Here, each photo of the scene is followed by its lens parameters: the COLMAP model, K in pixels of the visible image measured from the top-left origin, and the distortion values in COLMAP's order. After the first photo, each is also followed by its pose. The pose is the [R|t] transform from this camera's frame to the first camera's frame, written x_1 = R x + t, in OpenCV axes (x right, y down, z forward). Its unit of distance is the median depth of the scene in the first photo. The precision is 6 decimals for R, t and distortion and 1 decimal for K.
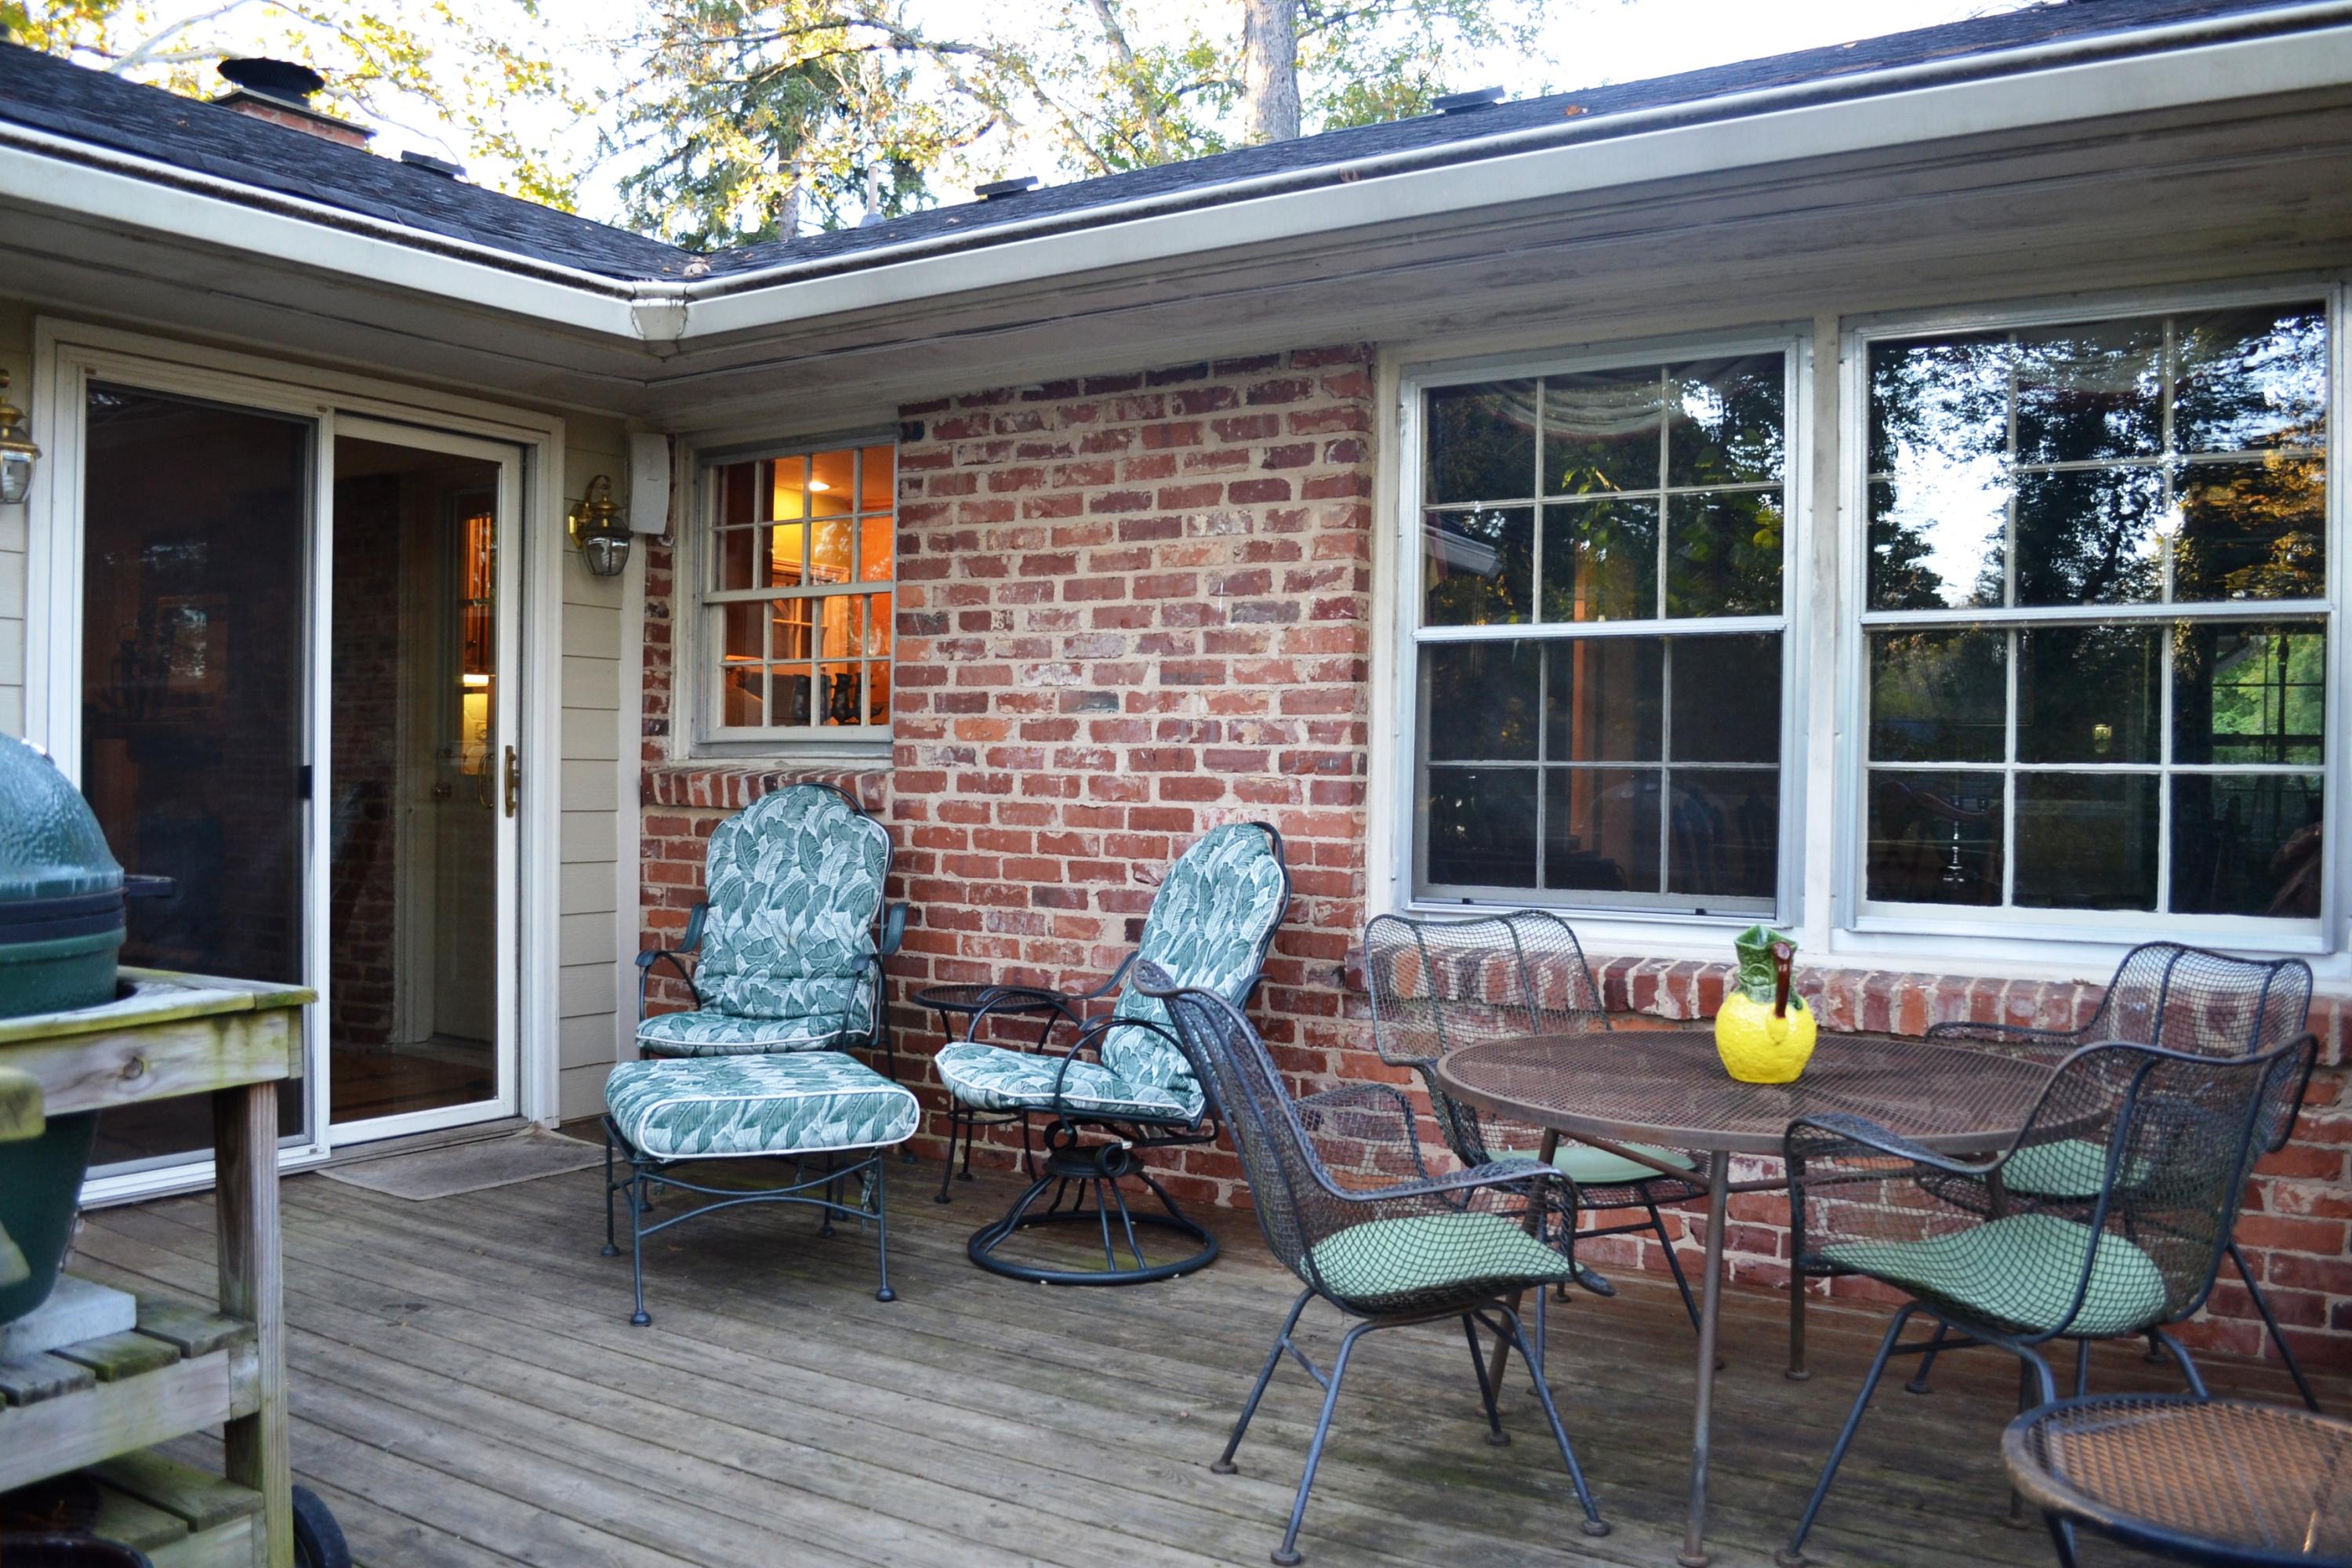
lens RADIAL K [[1857.8, 0, 1176.9], [0, 1857.8, 801.6], [0, 0, 1]] dist [-0.085136, -0.001219]
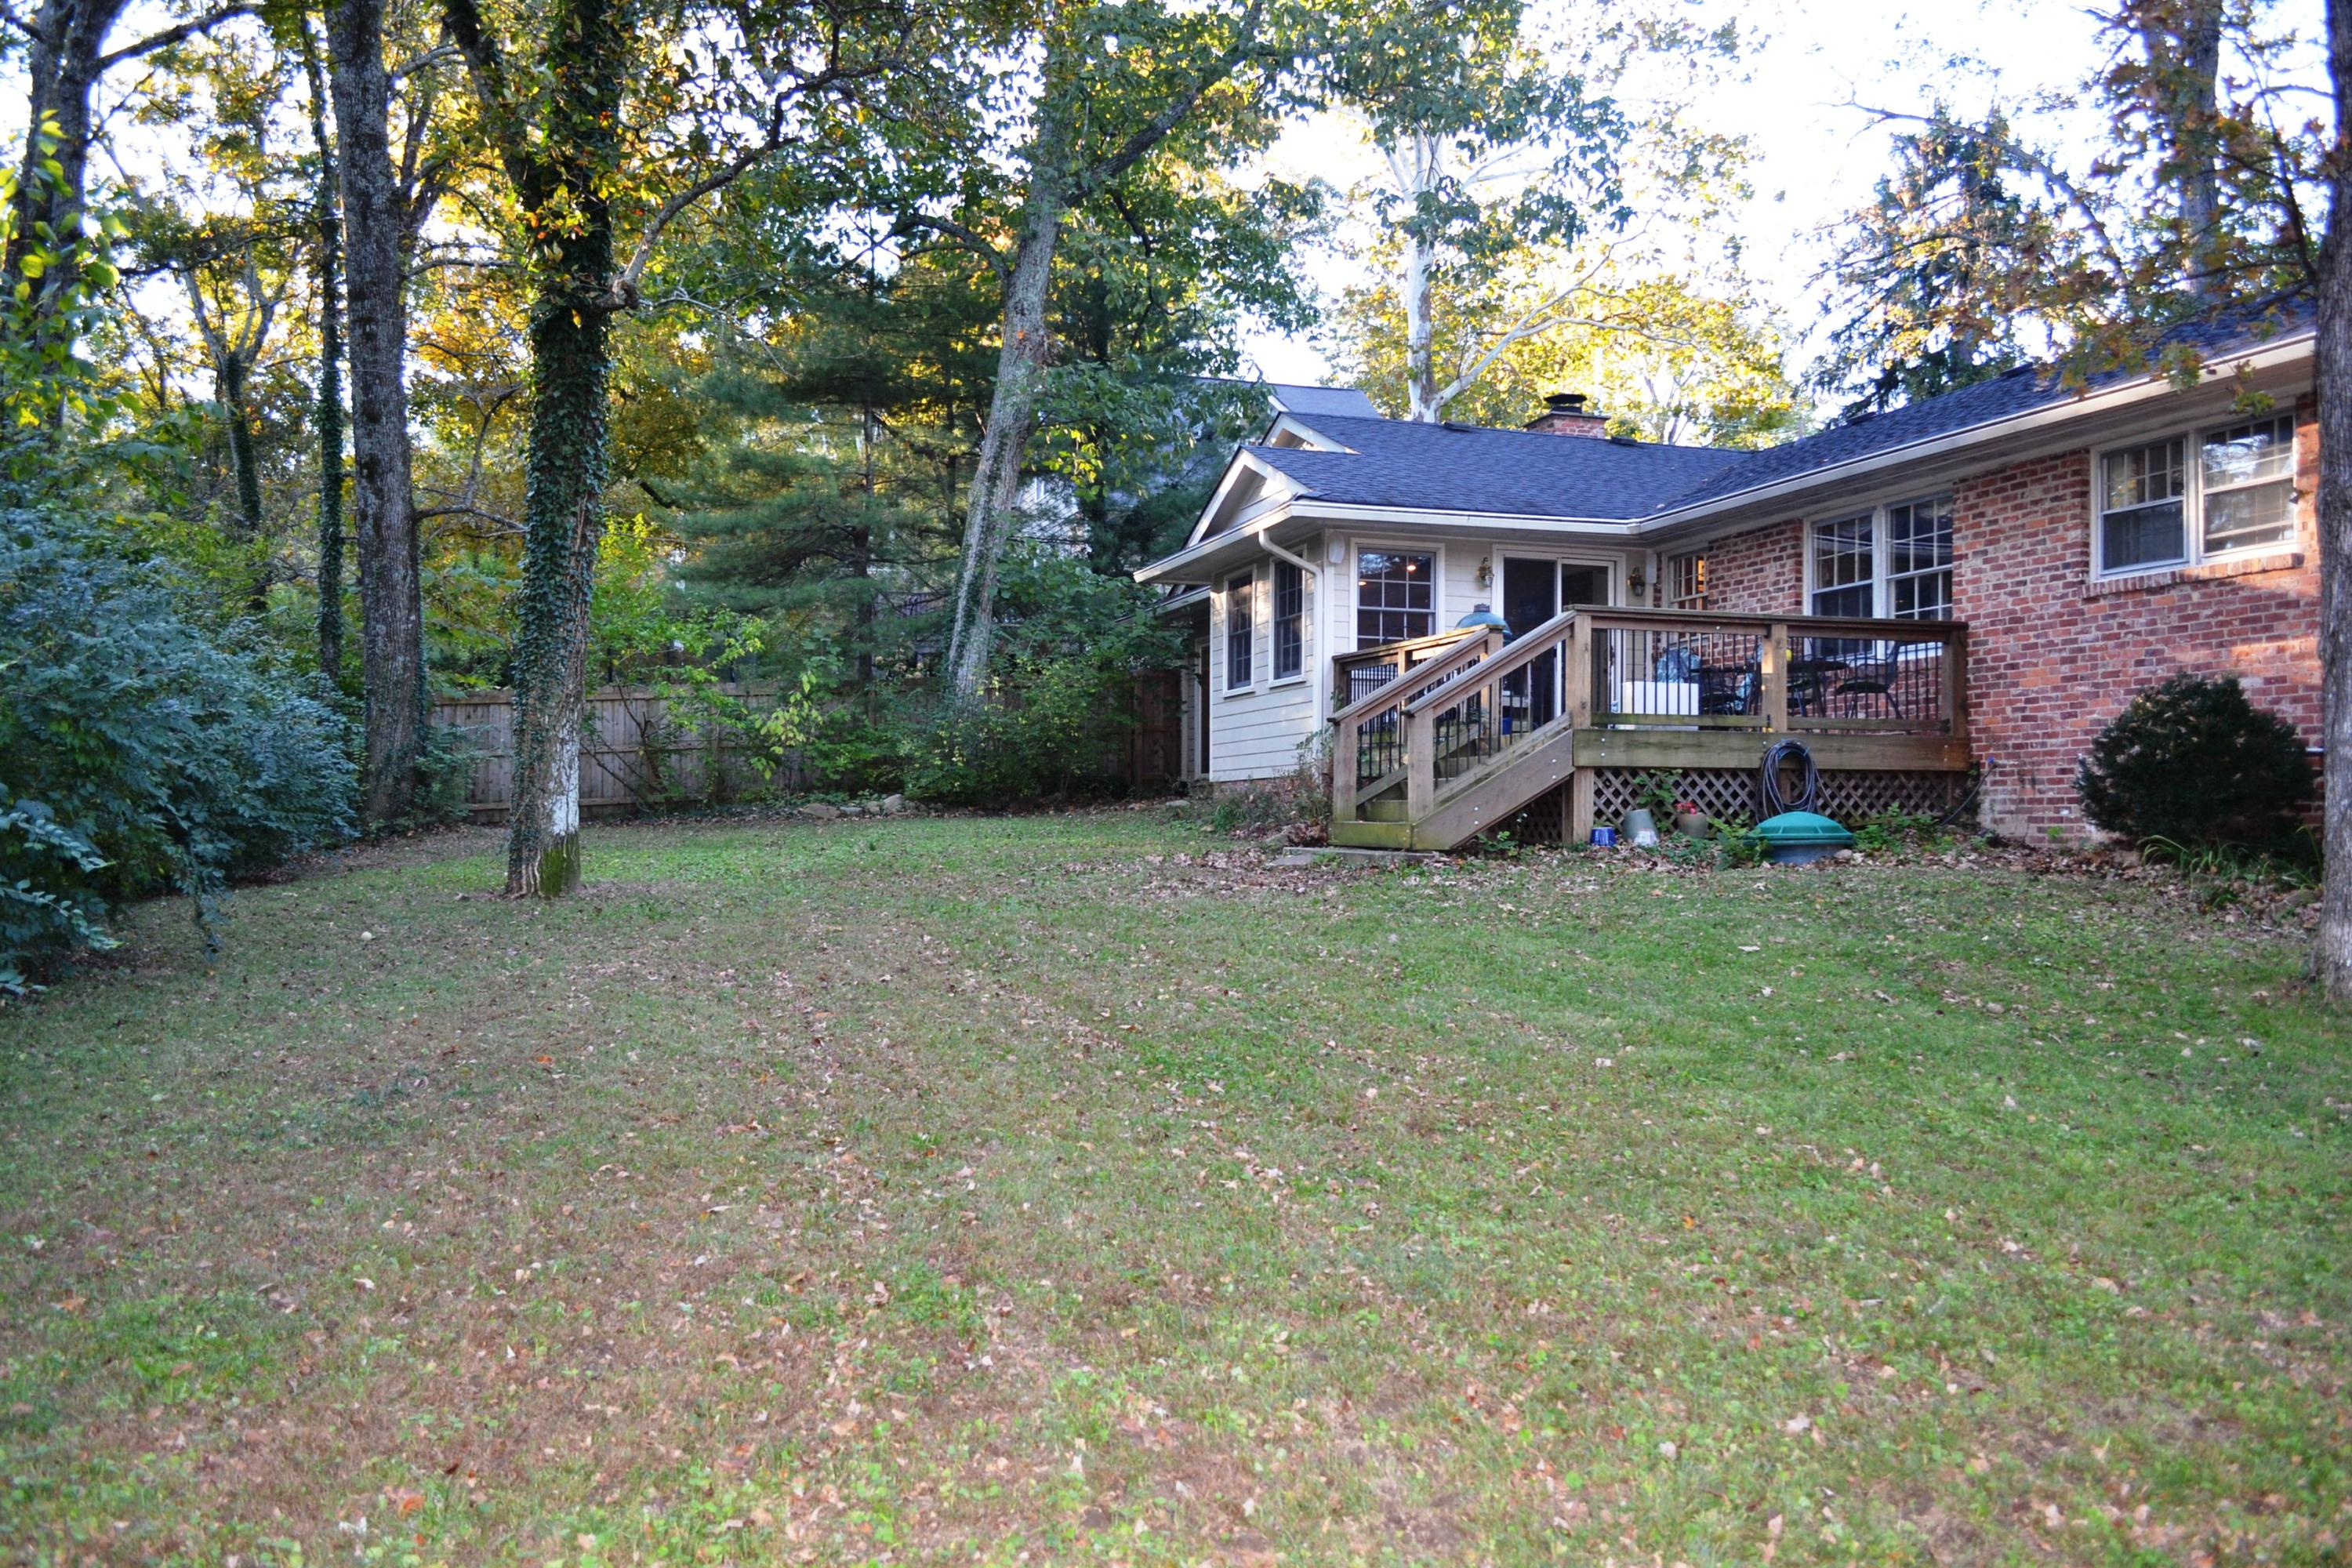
lens RADIAL K [[1857.8, 0, 1176.9], [0, 1857.8, 801.6], [0, 0, 1]] dist [-0.085136, -0.001219]
pose [[0.758674, -0.014734, -0.651304, 1.272430], [-0.007617, 0.999475, -0.031482, 0.375545], [0.651426, 0.028845, 0.758163, -2.167142]]
